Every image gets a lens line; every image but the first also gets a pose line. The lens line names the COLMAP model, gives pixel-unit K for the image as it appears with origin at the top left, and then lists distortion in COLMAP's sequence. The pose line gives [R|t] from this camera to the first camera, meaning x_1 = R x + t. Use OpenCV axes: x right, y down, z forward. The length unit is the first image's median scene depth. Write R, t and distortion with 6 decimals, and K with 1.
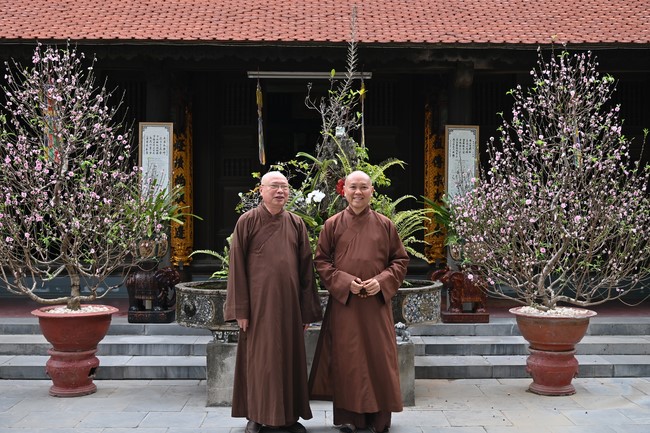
lens RADIAL K [[744.3, 0, 326.3], [0, 744.3, 217.9], [0, 0, 1]] dist [-0.032776, 0.000000]
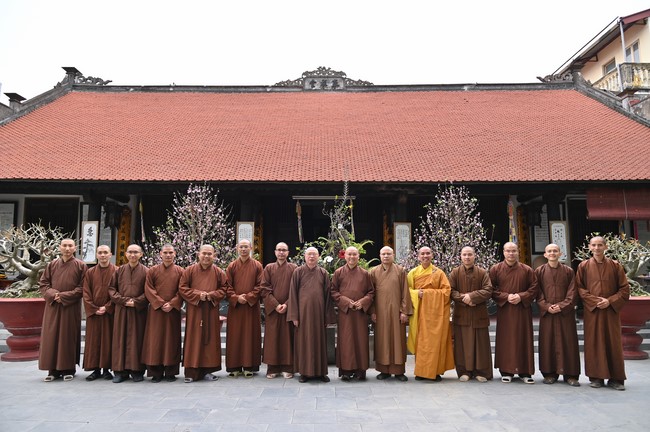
lens RADIAL K [[443.1, 0, 322.1], [0, 443.1, 214.8], [0, 0, 1]] dist [-0.045601, 0.000598]
pose [[0.999979, -0.005036, -0.004067, -0.026197], [0.004460, 0.991382, -0.130928, 0.007474], [0.004691, 0.130907, 0.991384, -0.177096]]
